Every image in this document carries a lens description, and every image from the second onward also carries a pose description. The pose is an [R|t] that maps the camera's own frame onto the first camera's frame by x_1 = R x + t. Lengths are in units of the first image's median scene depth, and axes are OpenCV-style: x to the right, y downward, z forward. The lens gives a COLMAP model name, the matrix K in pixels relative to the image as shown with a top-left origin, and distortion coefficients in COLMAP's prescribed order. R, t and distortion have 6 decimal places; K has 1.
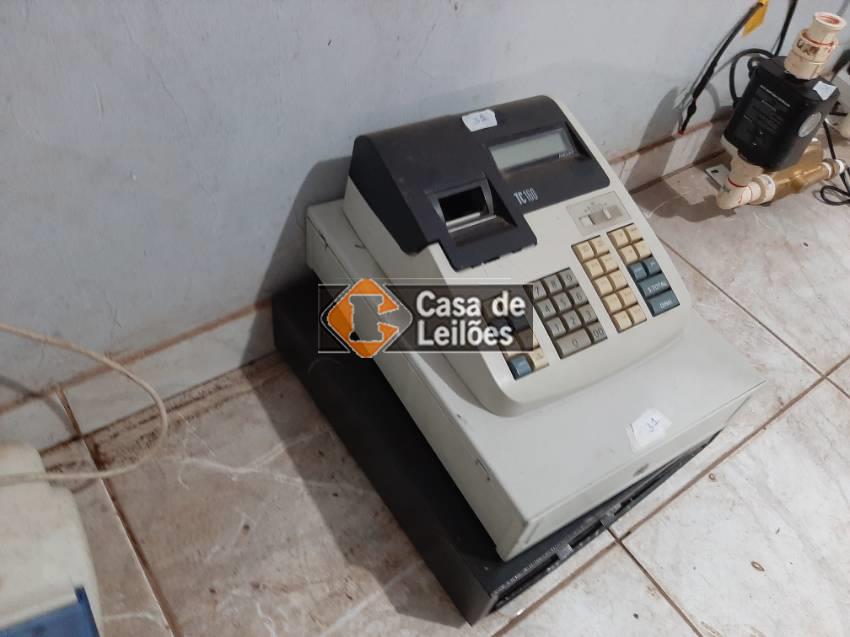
lens RADIAL K [[676.1, 0, 425.0], [0, 676.1, 318.5], [0, 0, 1]] dist [0.012042, -0.097179]
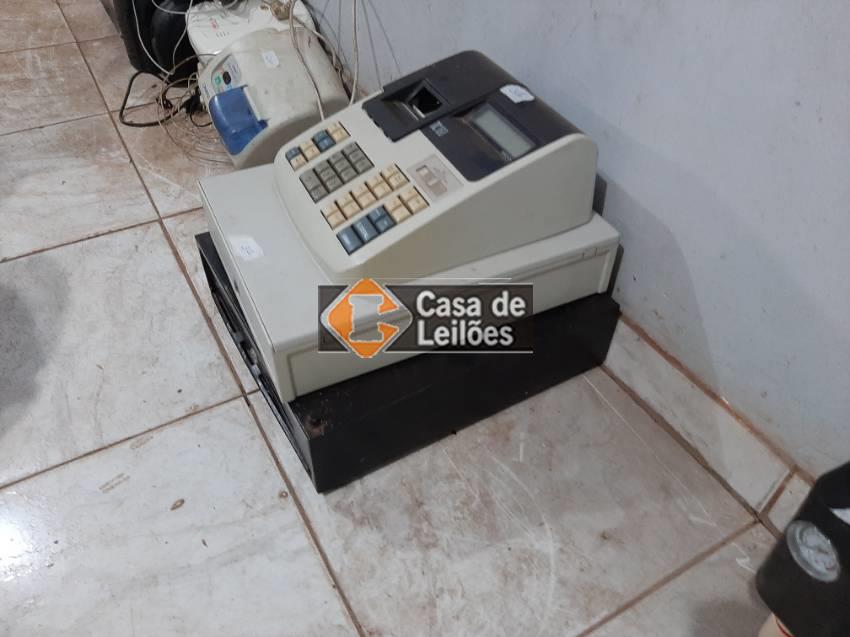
lens RADIAL K [[681.1, 0, 436.8], [0, 681.1, 323.0], [0, 0, 1]] dist [0.002570, -0.095470]
pose [[-0.097090, 0.568124, -0.817196, 1.137942], [-0.778844, 0.467831, 0.417775, -0.452516], [0.619658, 0.677030, 0.397058, 0.694144]]
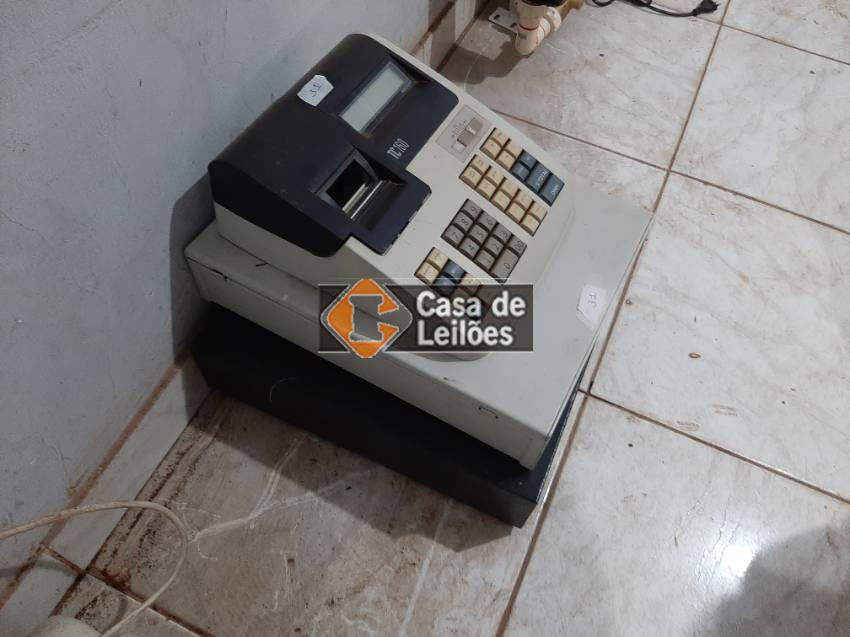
lens RADIAL K [[681.1, 0, 436.8], [0, 681.1, 323.0], [0, 0, 1]] dist [0.002570, -0.095470]
pose [[0.864783, -0.460902, 0.199297, -0.107824], [0.415184, 0.879530, 0.232484, -0.149561], [-0.282440, -0.118303, 0.951962, 0.000104]]
